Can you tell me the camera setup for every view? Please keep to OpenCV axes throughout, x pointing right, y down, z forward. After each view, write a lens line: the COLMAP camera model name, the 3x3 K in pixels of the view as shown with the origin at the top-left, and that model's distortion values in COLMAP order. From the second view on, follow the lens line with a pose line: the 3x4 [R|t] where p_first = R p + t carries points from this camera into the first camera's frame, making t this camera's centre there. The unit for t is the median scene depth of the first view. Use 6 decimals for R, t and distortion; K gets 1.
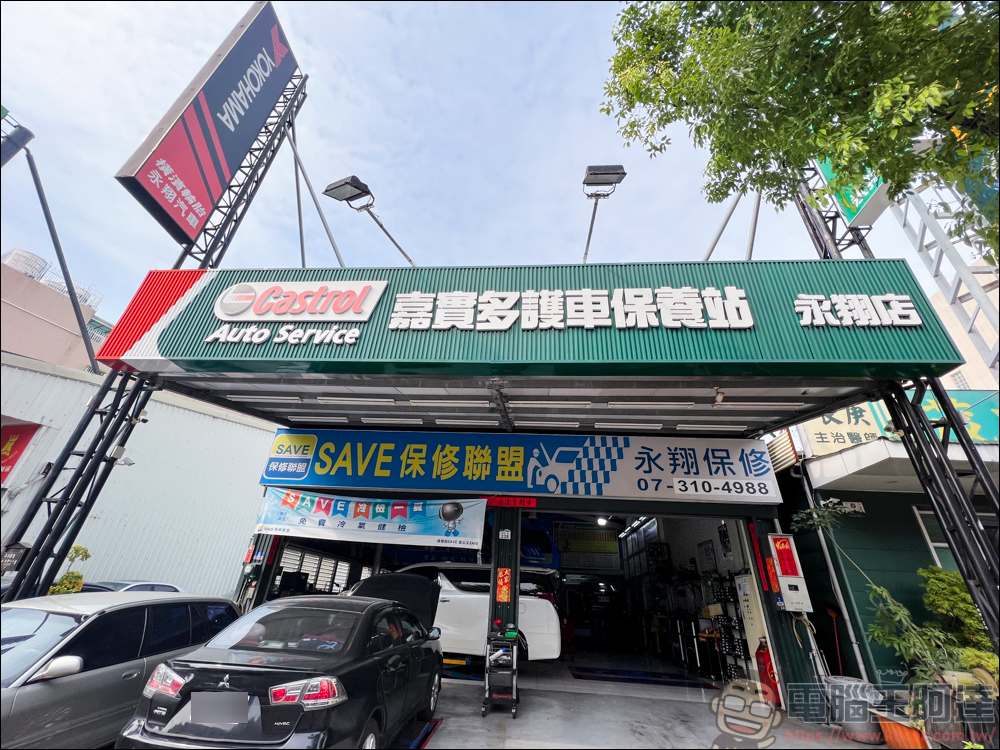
lens RADIAL K [[421.2, 0, 500.0], [0, 421.2, 375.0], [0, 0, 1]] dist [-0.001381, 0.005575]
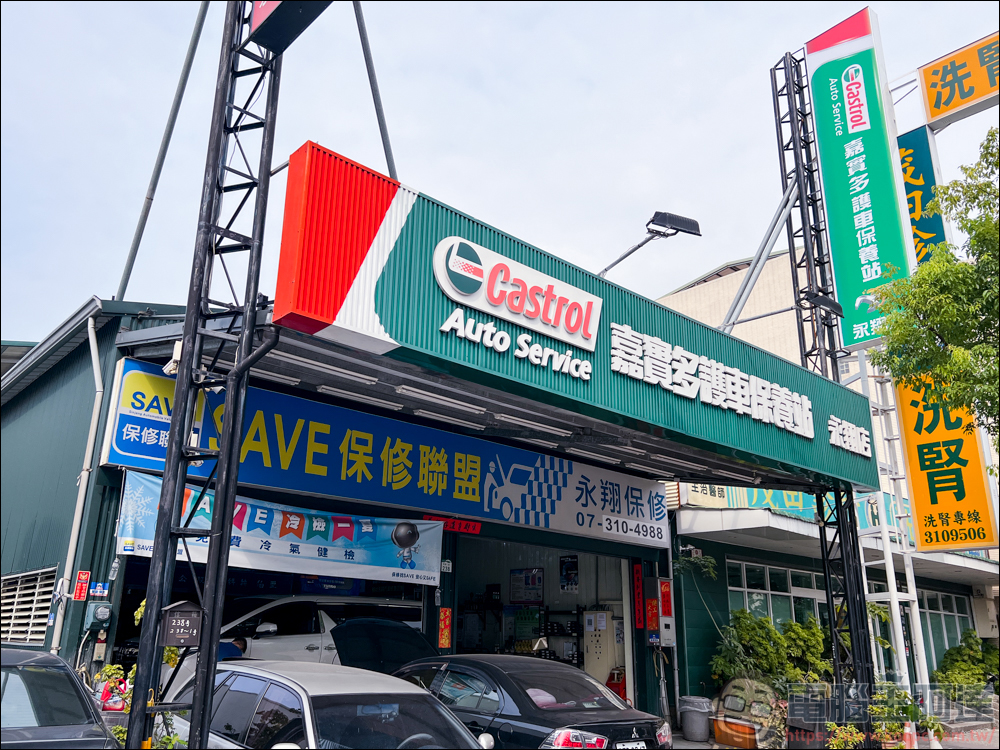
lens RADIAL K [[813.0, 0, 498.3], [0, 813.0, 385.9], [0, 0, 1]] dist [0.170757, -0.341739]
pose [[0.684694, 0.183560, 0.705337, -1.044308], [-0.340628, 0.936162, 0.087028, -0.094622], [-0.644335, -0.299845, 0.703510, -0.021641]]
